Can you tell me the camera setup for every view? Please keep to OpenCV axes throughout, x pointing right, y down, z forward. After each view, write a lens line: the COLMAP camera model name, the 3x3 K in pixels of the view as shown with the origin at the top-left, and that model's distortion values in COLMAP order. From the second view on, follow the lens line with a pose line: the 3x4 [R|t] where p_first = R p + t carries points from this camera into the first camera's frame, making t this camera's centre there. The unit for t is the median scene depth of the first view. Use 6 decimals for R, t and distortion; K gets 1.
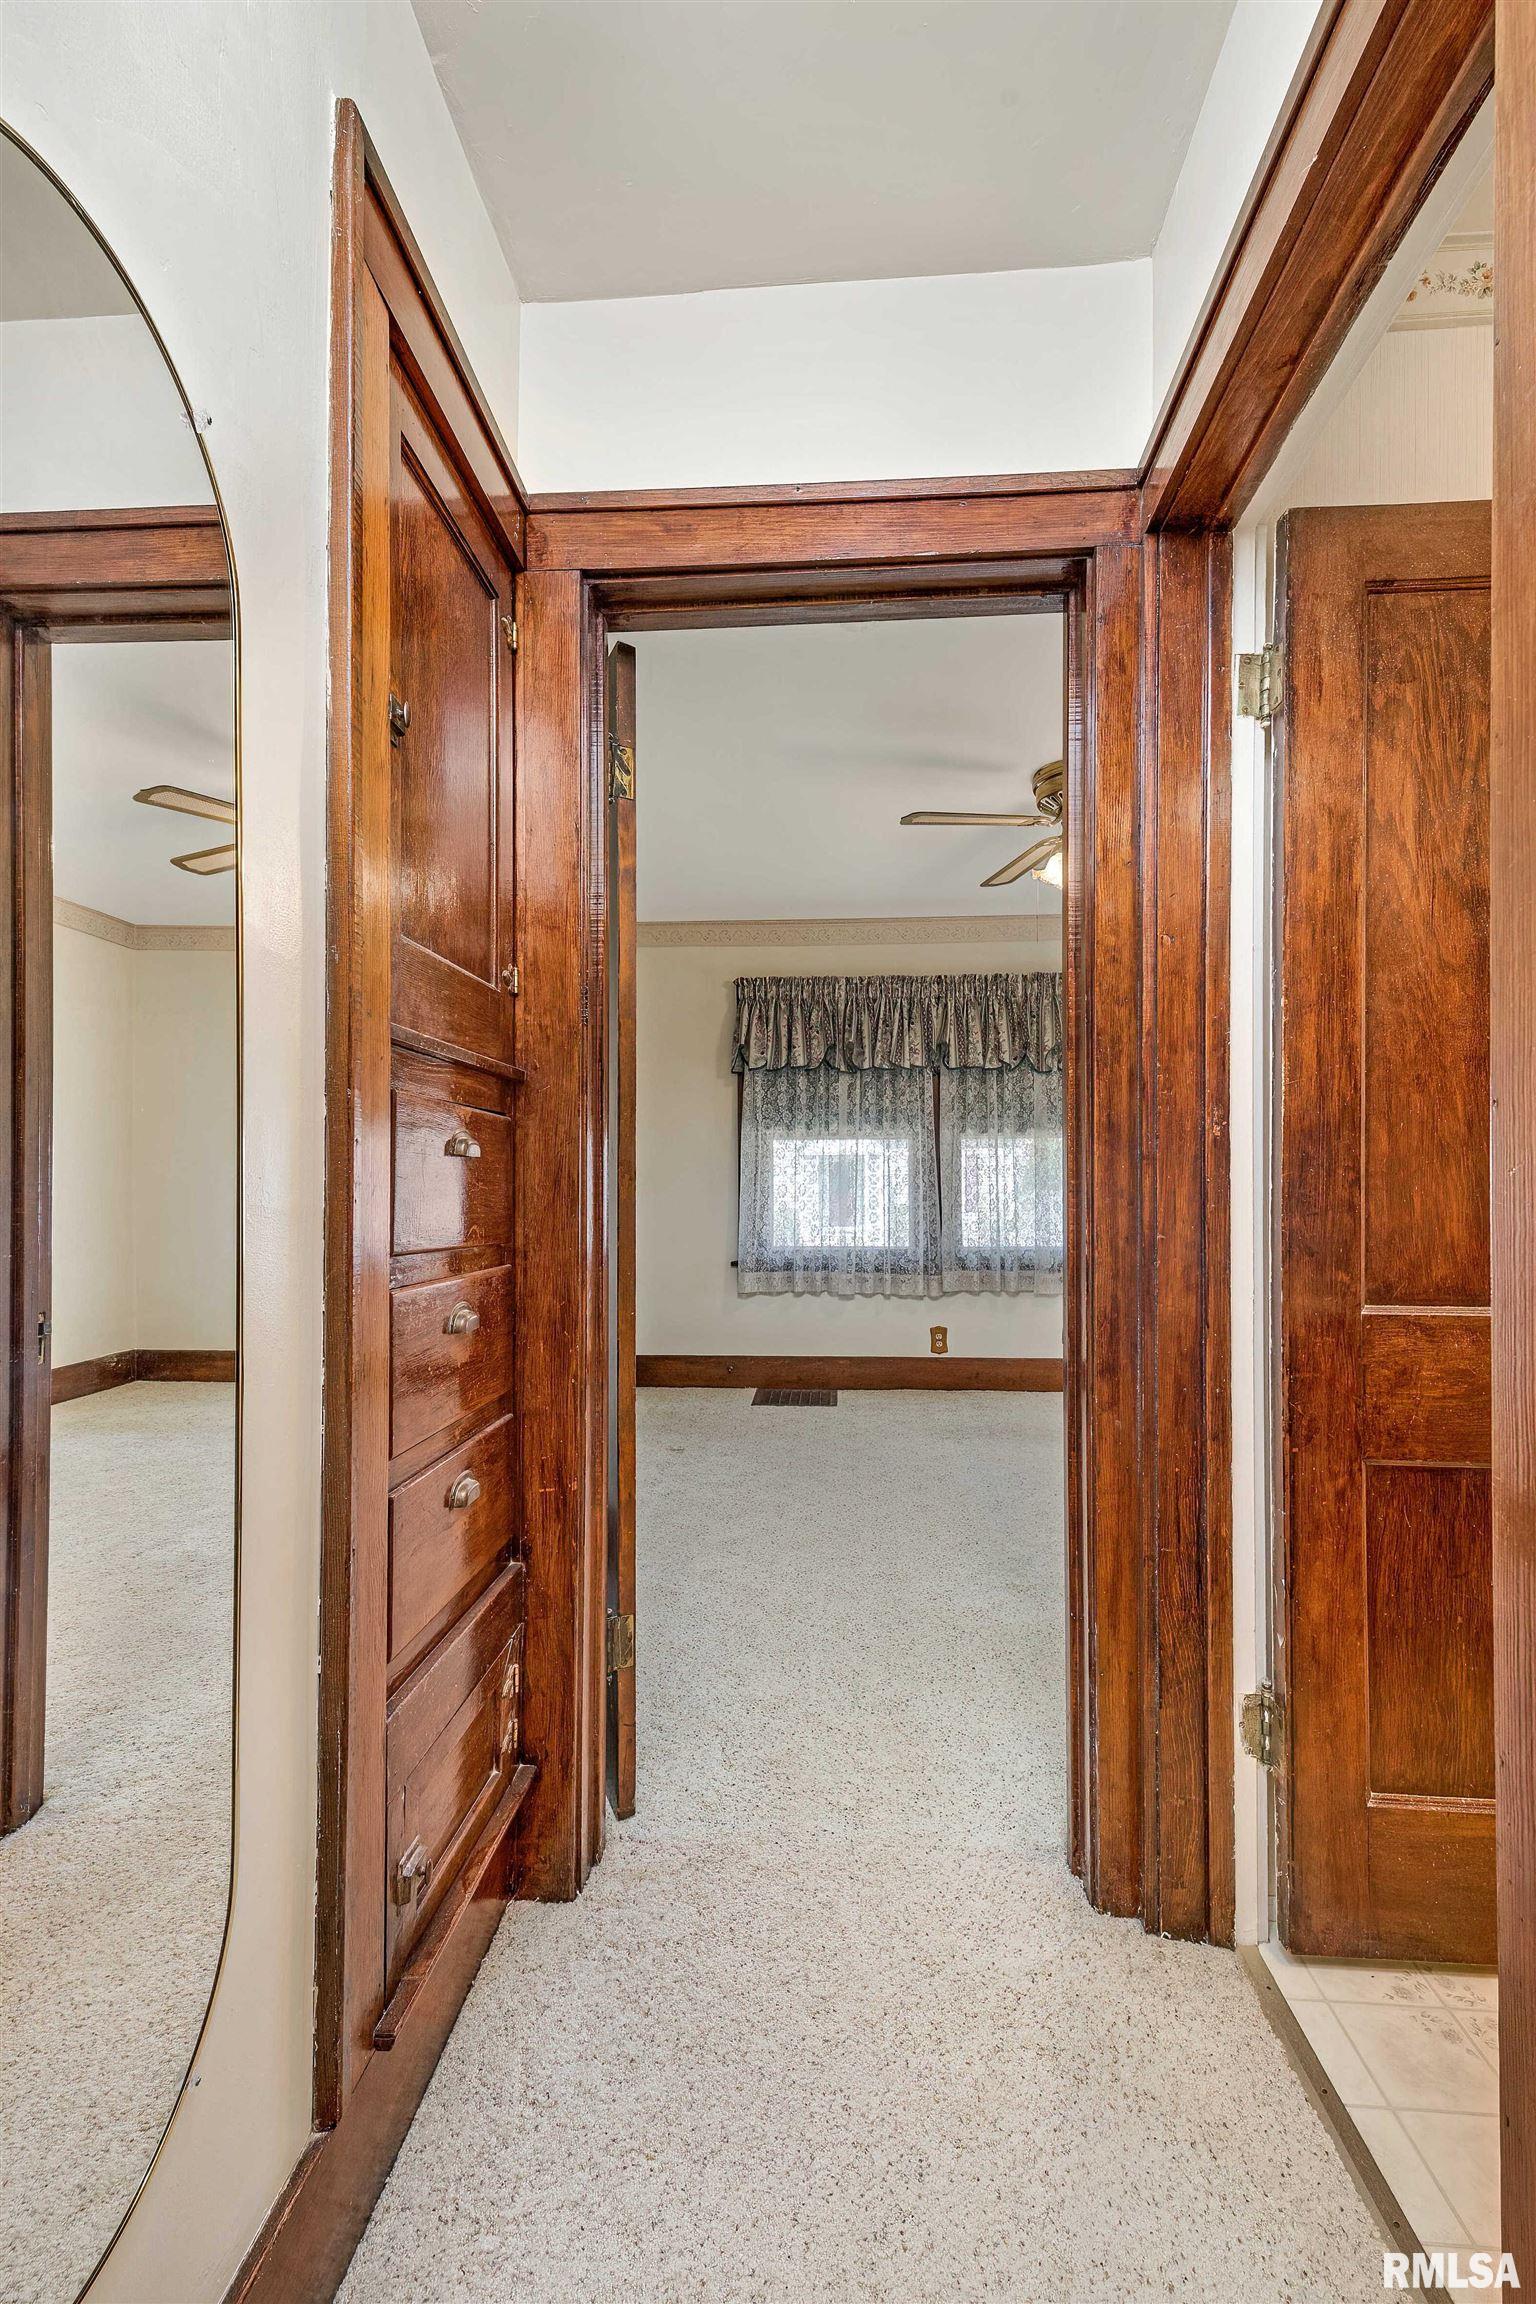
lens RADIAL K [[1000.4, 0, 771.4], [0, 1000.4, 1177.1], [0, 0, 1]] dist [0.000775, -0.008331]
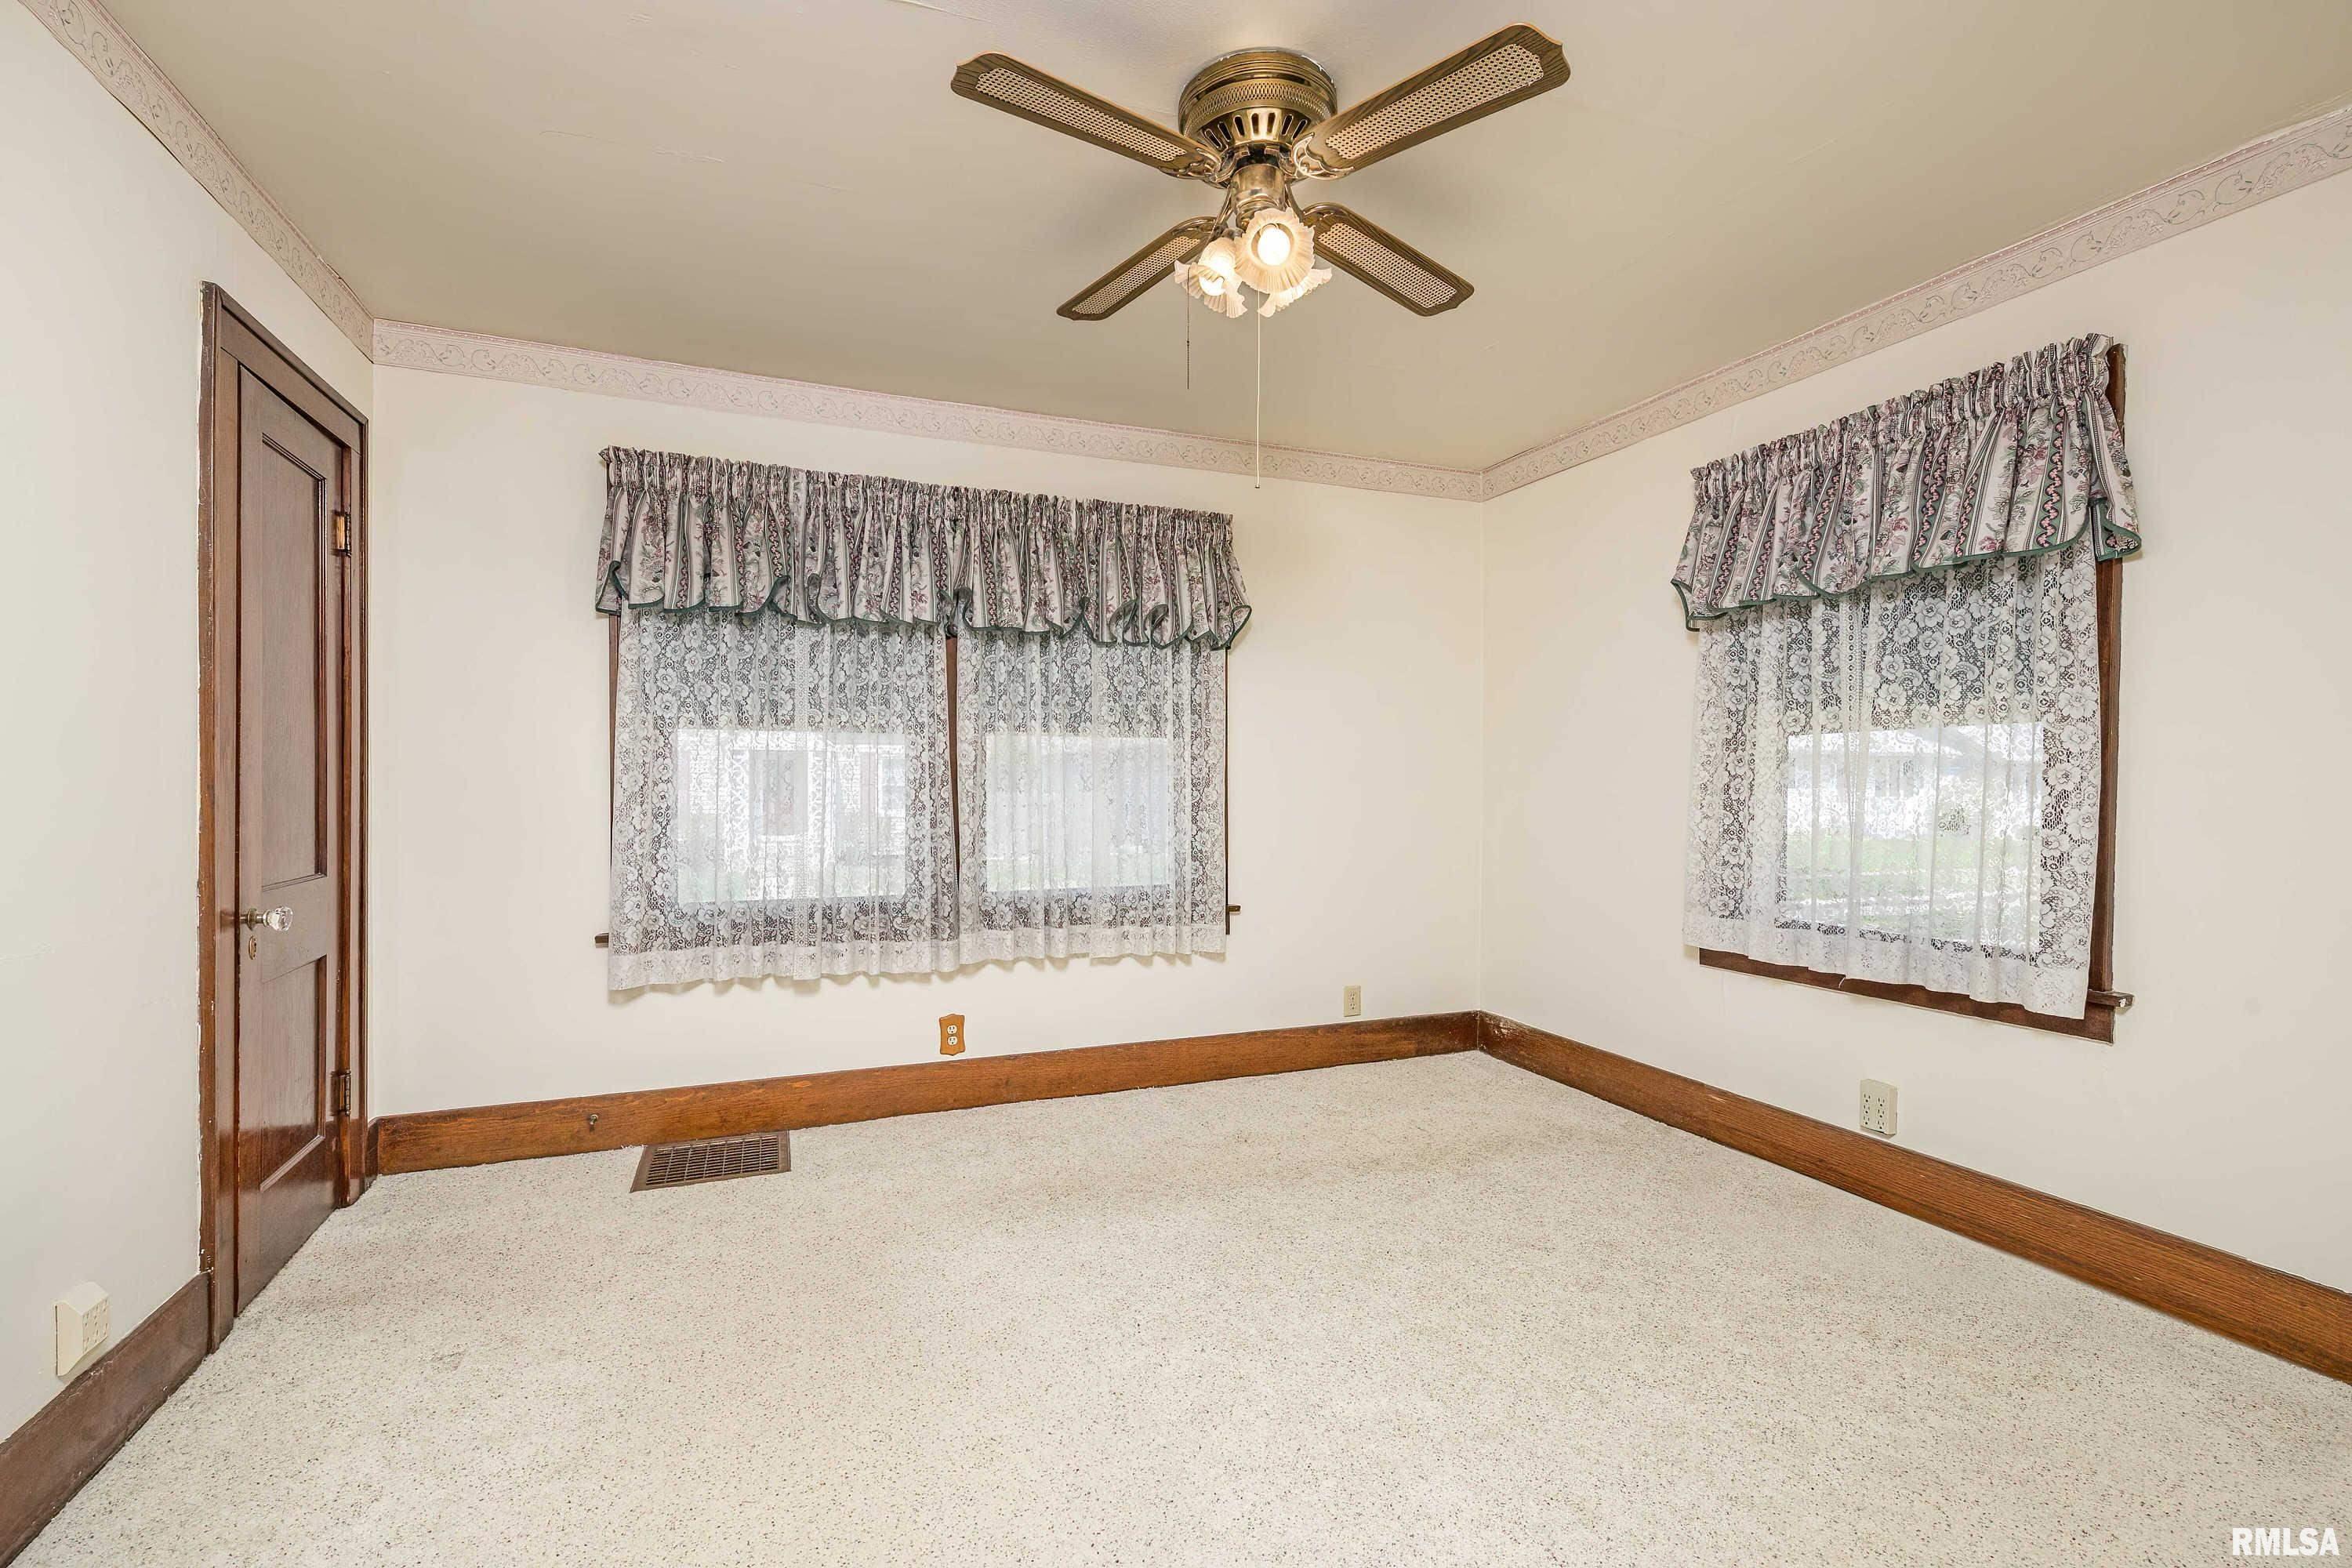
lens RADIAL K [[1021.2, 0, 1188.0], [0, 1021.2, 786.2], [0, 0, 1]] dist [0.000775, -0.008331]
pose [[0.898481, 0.003575, 0.438999, 0.009082], [-0.005848, 0.999976, 0.003826, -0.006827], [-0.438974, -0.006005, 0.898479, 0.324412]]
